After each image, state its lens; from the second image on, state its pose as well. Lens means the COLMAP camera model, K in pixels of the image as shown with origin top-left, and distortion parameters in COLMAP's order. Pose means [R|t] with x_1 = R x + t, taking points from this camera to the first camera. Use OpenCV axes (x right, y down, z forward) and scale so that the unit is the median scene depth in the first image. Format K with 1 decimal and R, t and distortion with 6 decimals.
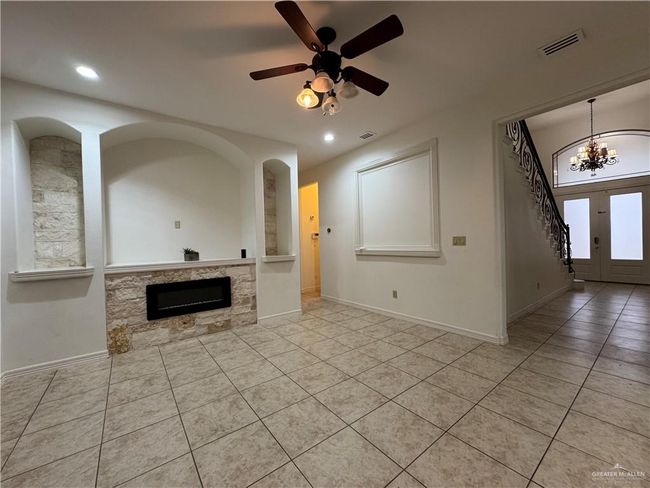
lens RADIAL K [[260.1, 0, 325.1], [0, 260.1, 244.7], [0, 0, 1]] dist [-0.001688, -0.000443]
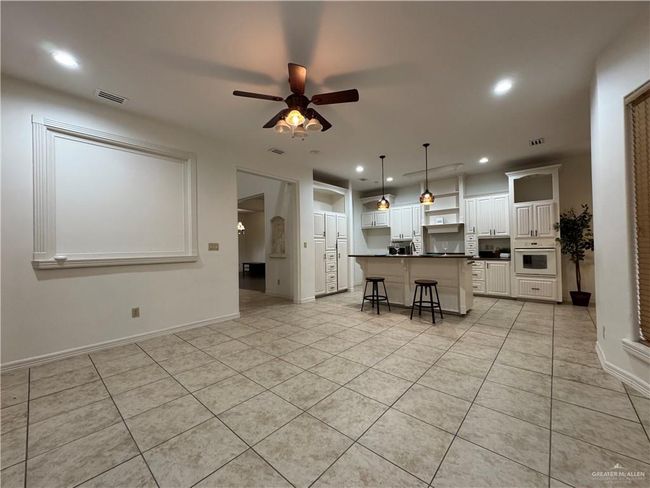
lens RADIAL K [[260.1, 0, 325.2], [0, 260.1, 245.5], [0, 0, 1]] dist [-0.001688, -0.000443]
pose [[-0.191978, 0.037623, 0.980678, -0.822117], [0.031712, 0.998981, -0.032117, 0.036735], [-0.980887, 0.024934, -0.192976, 0.744131]]
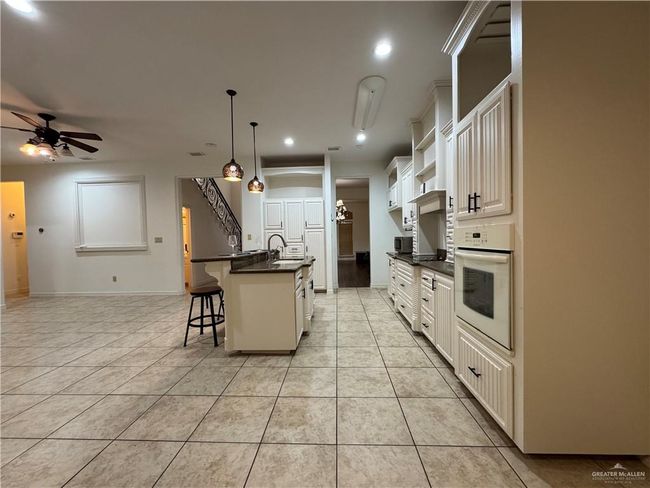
lens RADIAL K [[260.1, 0, 324.7], [0, 260.1, 244.3], [0, 0, 1]] dist [-0.001688, -0.000443]
pose [[0.643017, -0.004449, 0.765839, -0.087586], [0.011068, 0.999933, -0.003485, 0.031454], [-0.765772, 0.010717, 0.643022, -0.951088]]
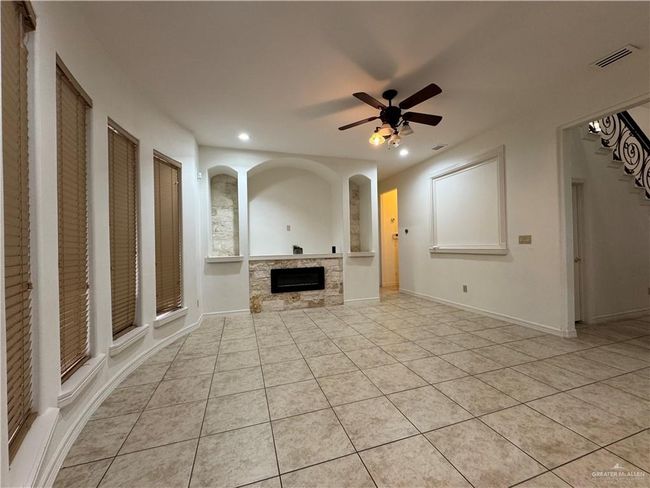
lens RADIAL K [[260.1, 0, 325.3], [0, 260.1, 244.7], [0, 0, 1]] dist [-0.001688, -0.000443]
pose [[0.943636, 0.007107, -0.330910, 0.095084], [-0.008648, 0.999958, -0.003182, 0.017731], [0.330873, 0.005864, 0.943657, -0.298862]]
